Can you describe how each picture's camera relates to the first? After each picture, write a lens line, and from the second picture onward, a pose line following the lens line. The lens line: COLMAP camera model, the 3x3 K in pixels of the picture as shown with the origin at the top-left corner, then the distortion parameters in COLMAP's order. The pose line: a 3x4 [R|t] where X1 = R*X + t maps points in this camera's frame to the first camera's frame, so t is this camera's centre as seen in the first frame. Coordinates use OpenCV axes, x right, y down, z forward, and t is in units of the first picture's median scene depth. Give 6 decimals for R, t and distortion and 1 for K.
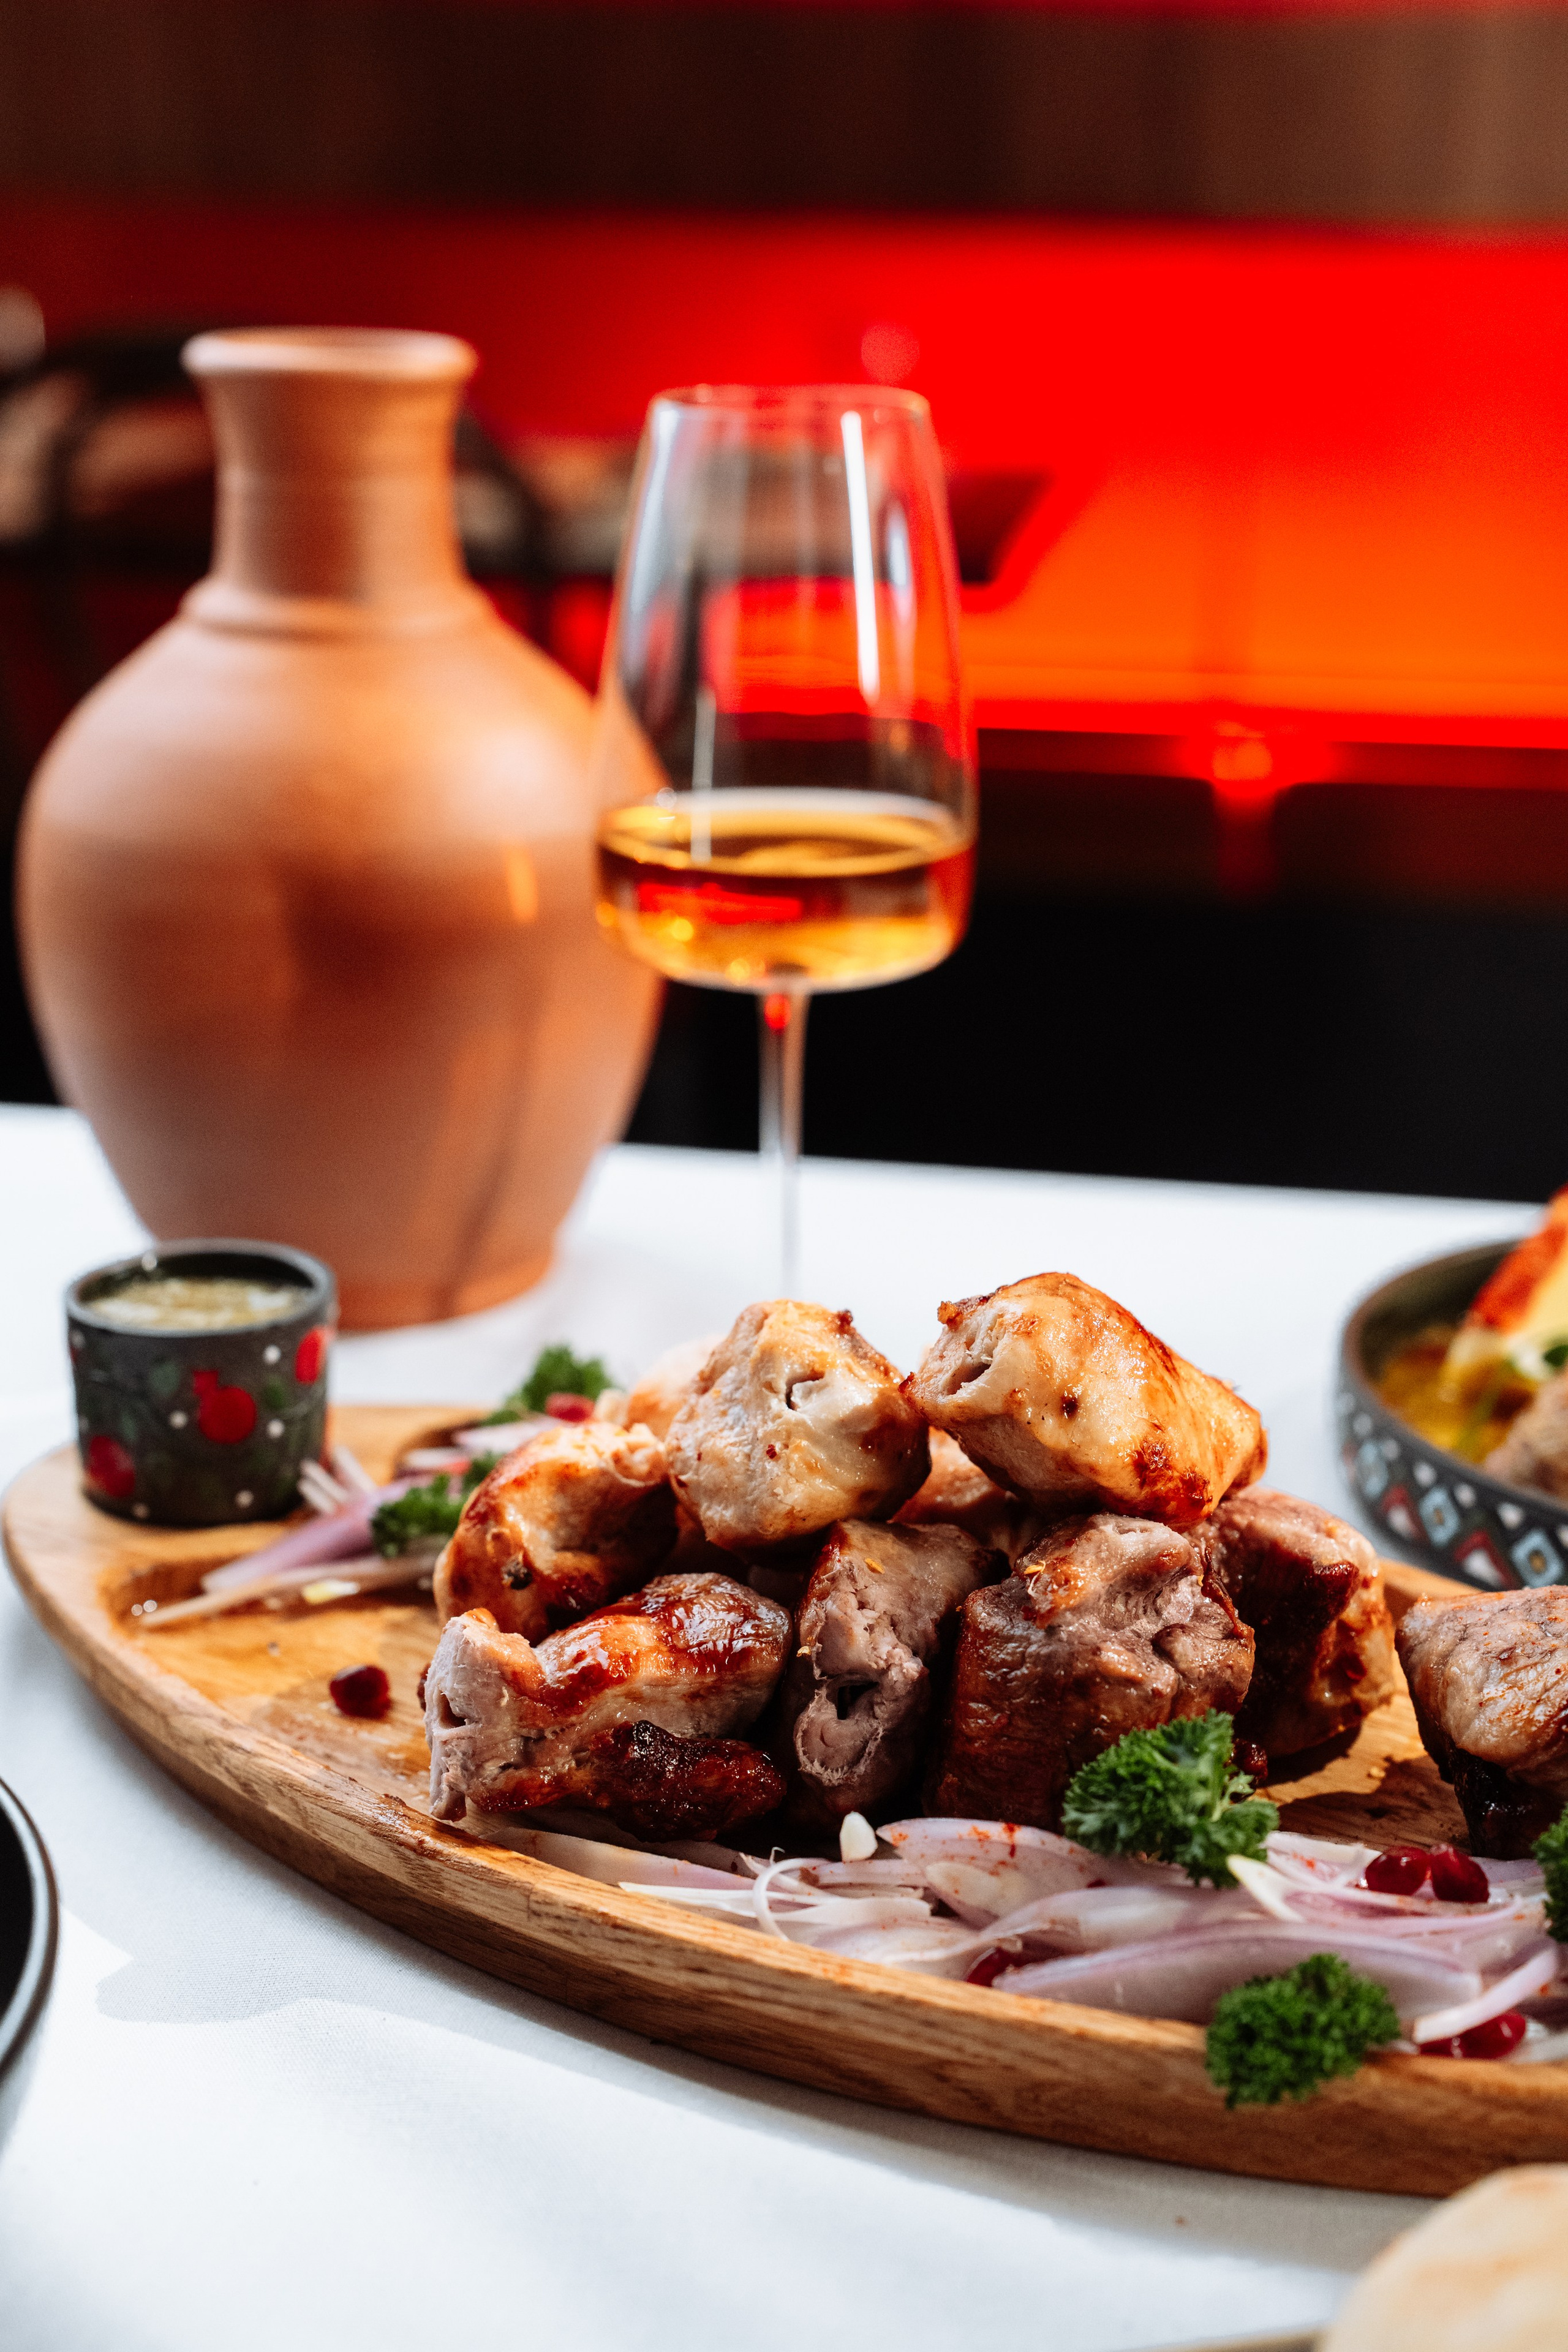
lens RADIAL K [[3505.1, 0, 784.0], [0, 3505.1, 1176.0], [0, 0, 1]] dist [-0.010826, -0.022823]
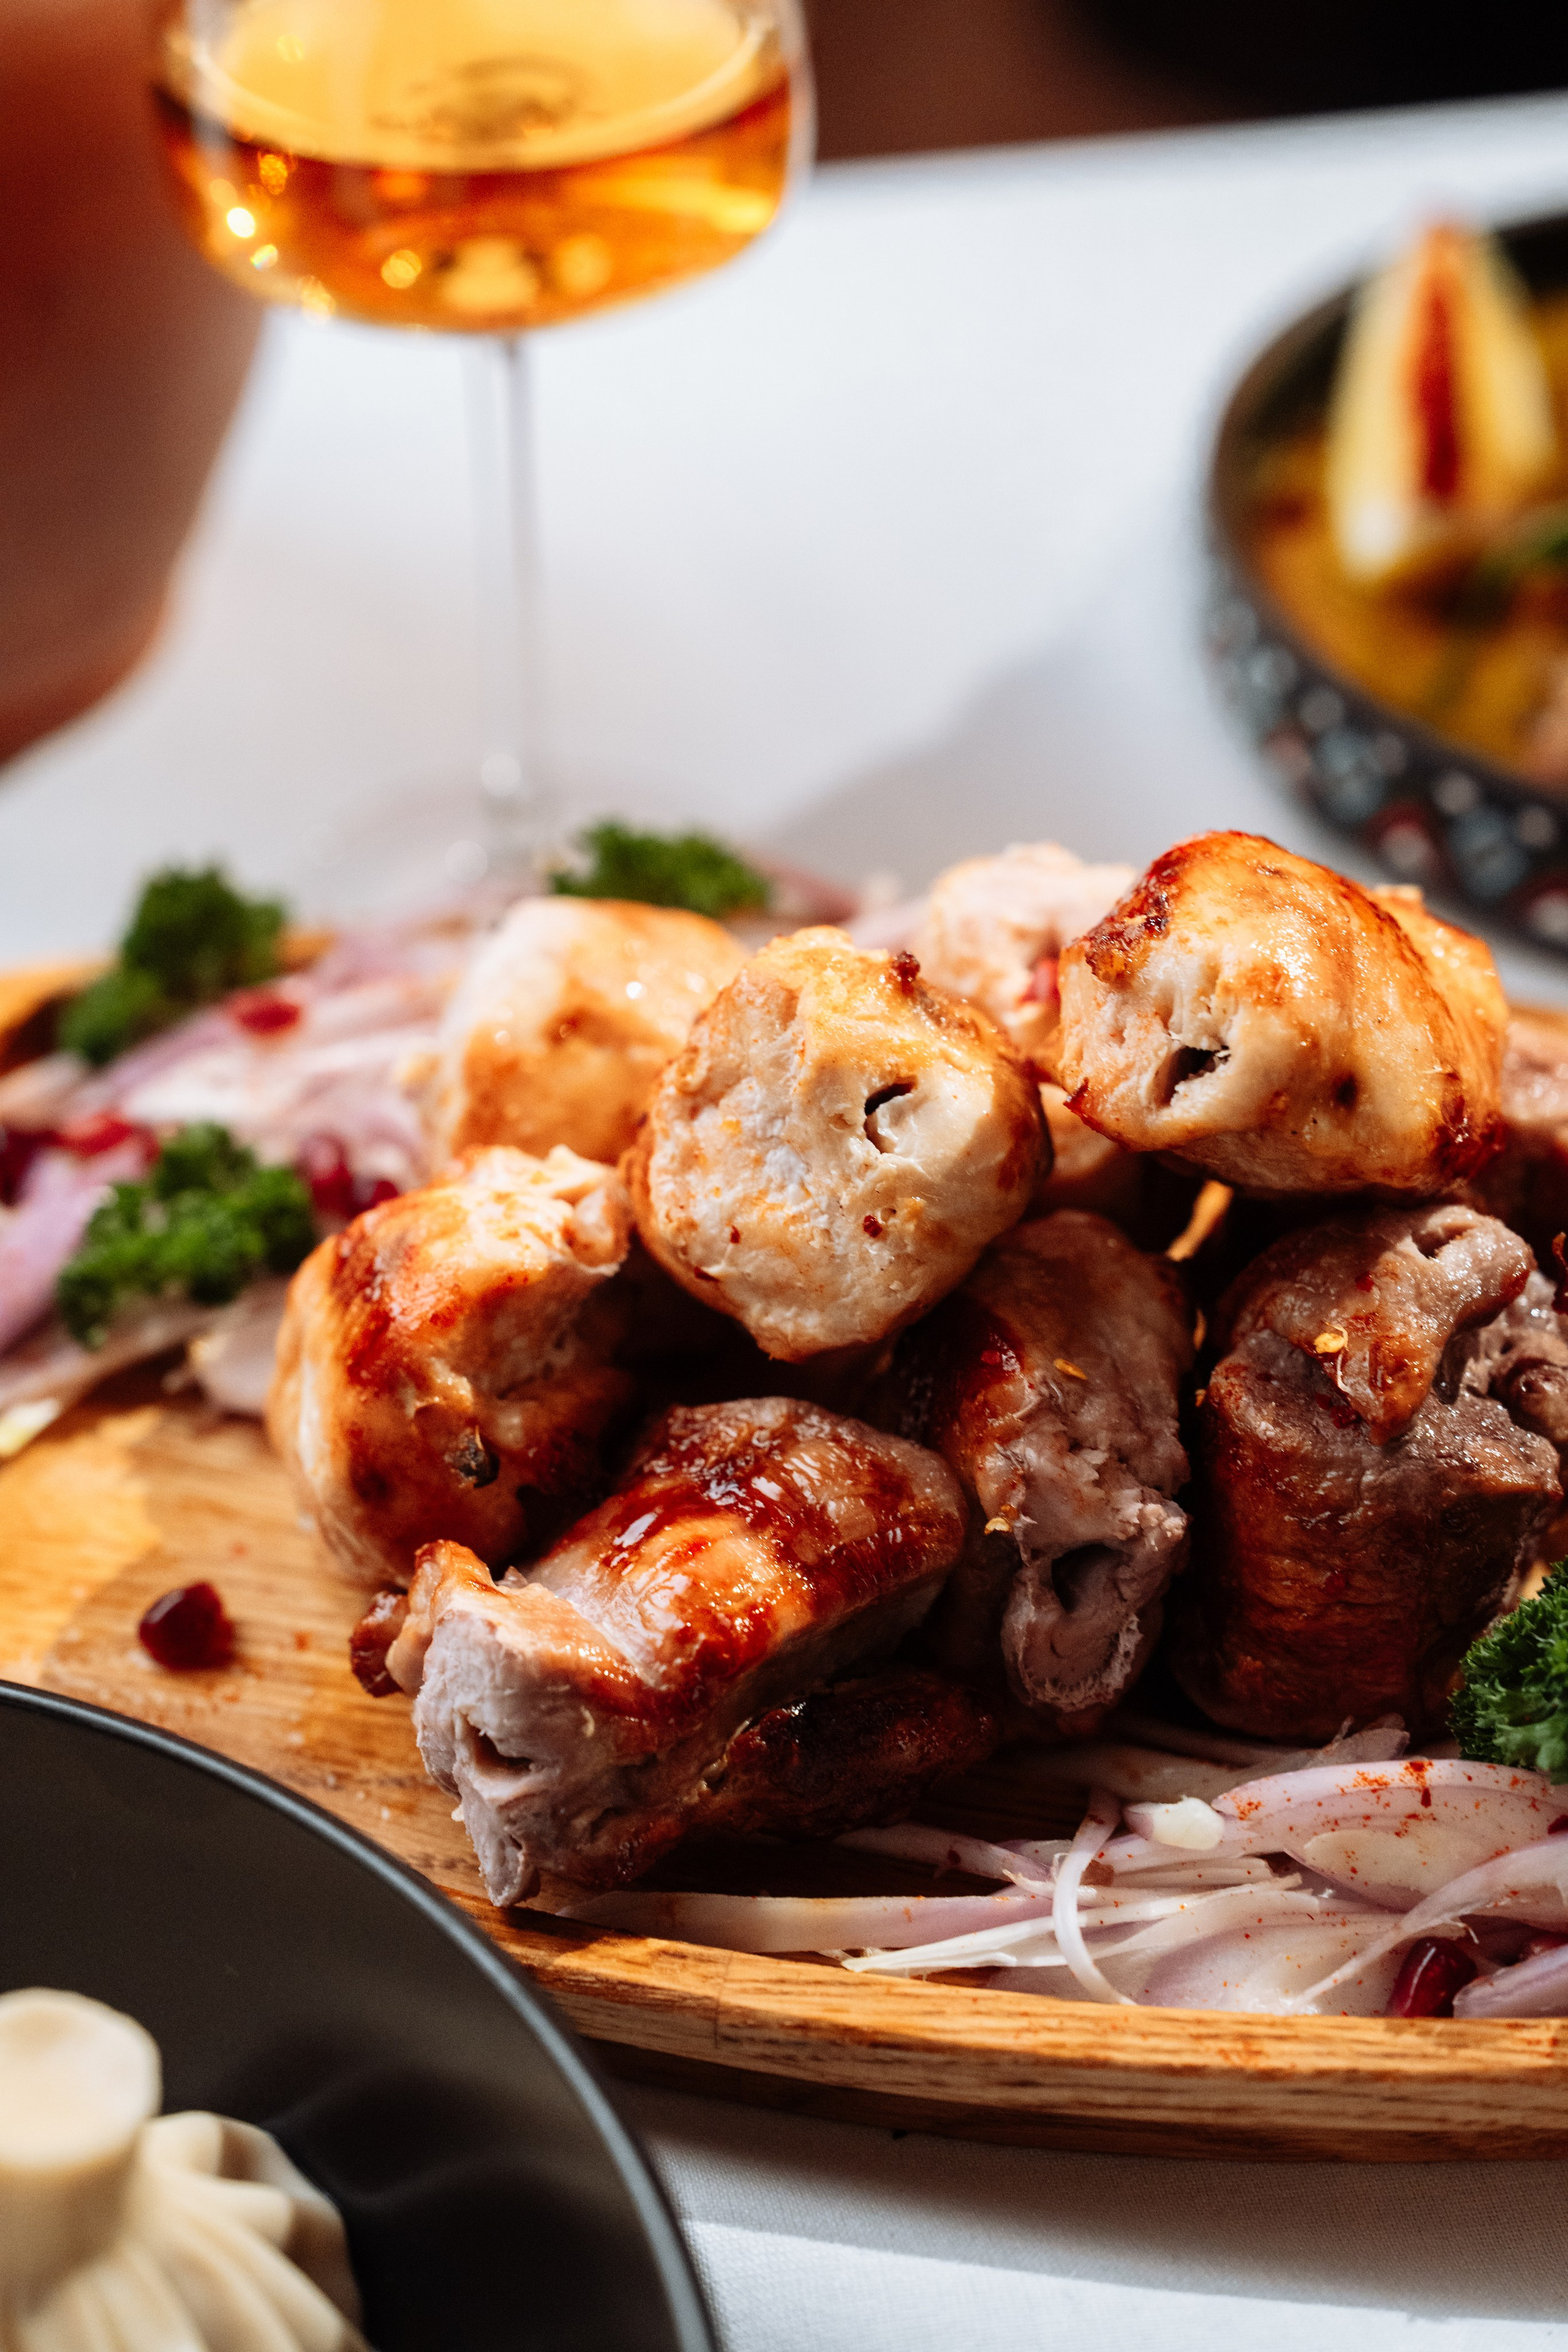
lens RADIAL K [[4611.8, 0, 784.0], [0, 4611.8, 1176.0], [0, 0, 1]] dist [0.047208, 0.023340]
pose [[0.937893, -0.234330, 0.255825, -0.239813], [0.127606, 0.918726, 0.373711, -0.254532], [-0.322604, -0.317856, 0.891568, 0.271575]]
